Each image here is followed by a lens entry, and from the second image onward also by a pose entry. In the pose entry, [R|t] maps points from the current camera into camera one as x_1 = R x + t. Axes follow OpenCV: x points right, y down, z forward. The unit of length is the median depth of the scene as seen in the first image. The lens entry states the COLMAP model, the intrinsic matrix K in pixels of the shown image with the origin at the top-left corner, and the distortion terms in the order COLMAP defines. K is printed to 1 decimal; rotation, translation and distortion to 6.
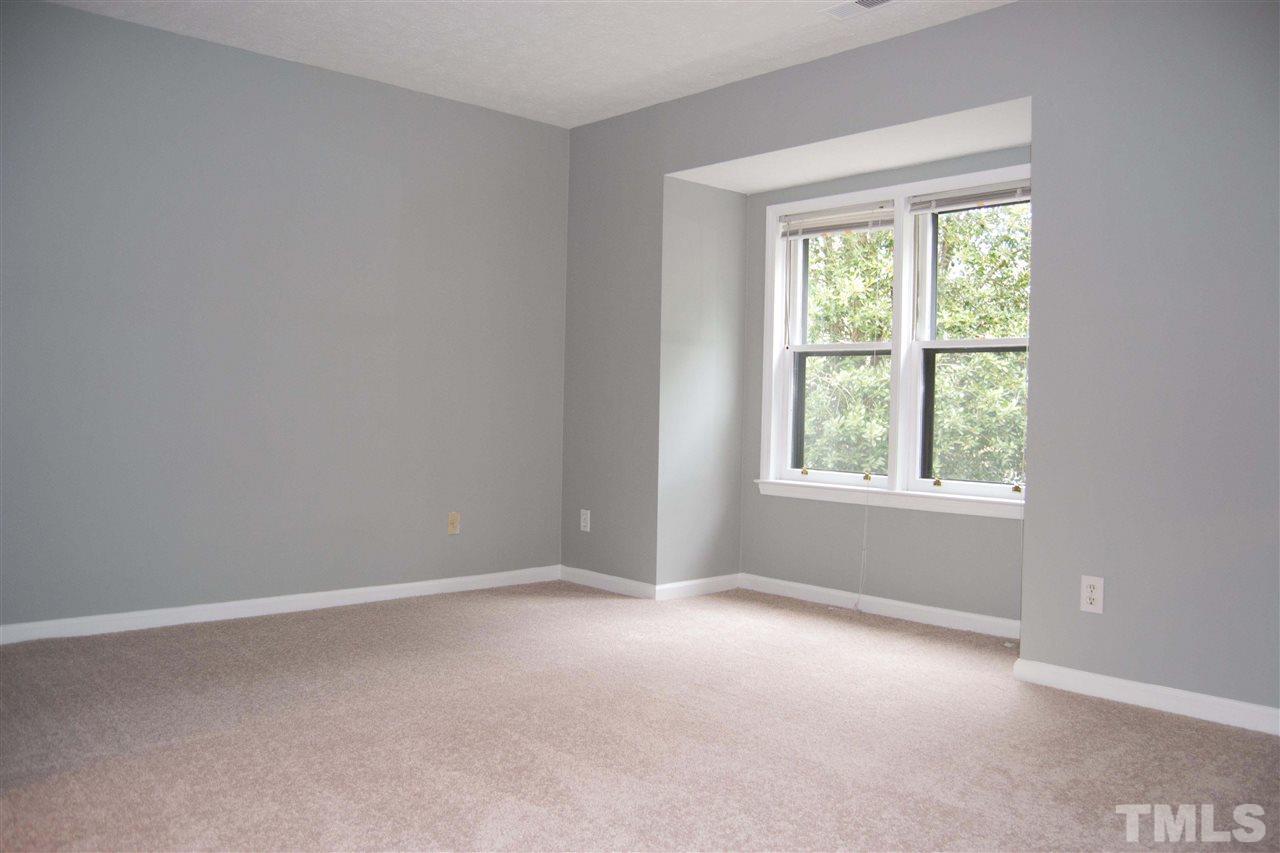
lens RADIAL K [[1037.5, 0, 639.3], [0, 1037.5, 424.6], [0, 0, 1]] dist [-0.089009, 0.039509]
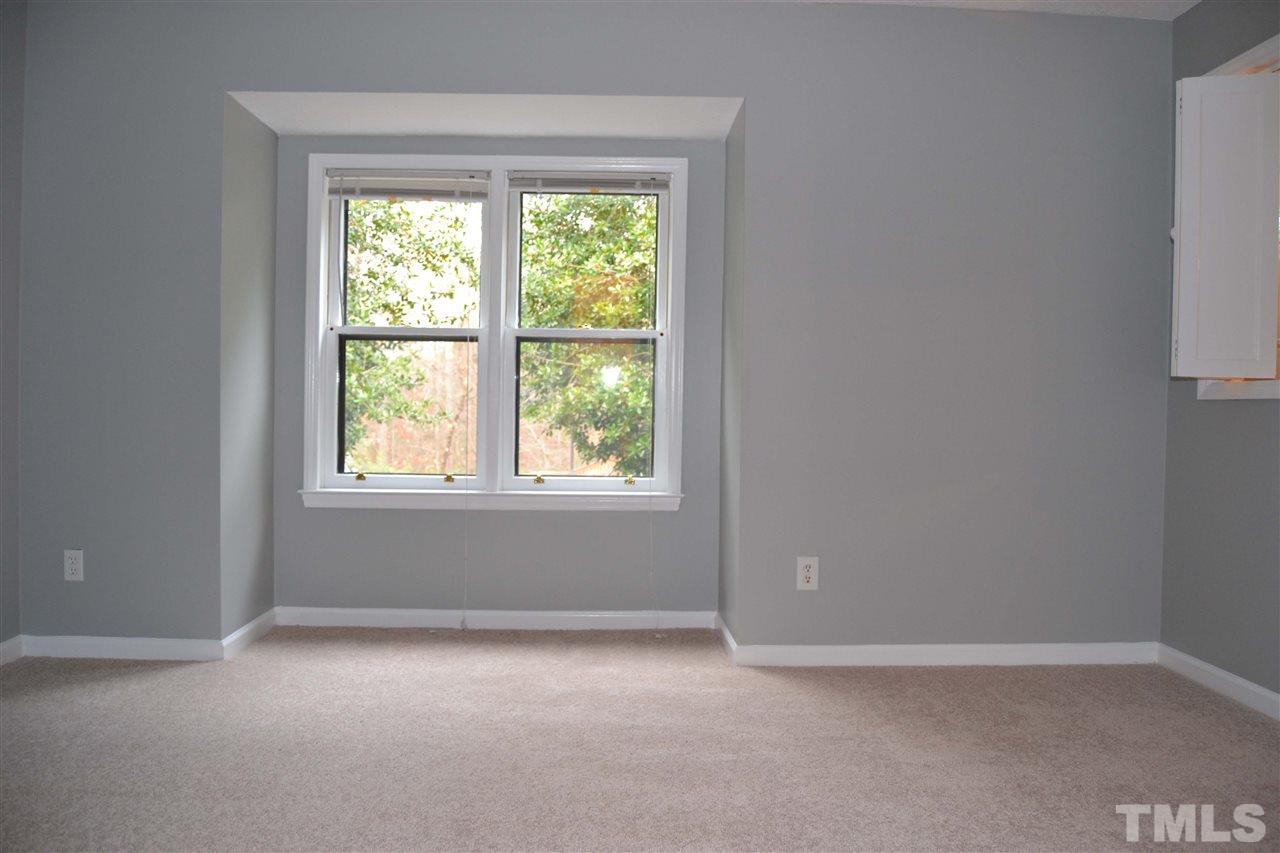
lens RADIAL K [[1037.5, 0, 639.7], [0, 1037.5, 423.8], [0, 0, 1]] dist [-0.089009, 0.039509]
pose [[0.649190, -0.022133, 0.760305, -0.352774], [0.014359, 0.999755, 0.016844, -0.008914], [-0.760491, -0.000017, 0.649348, 0.300439]]
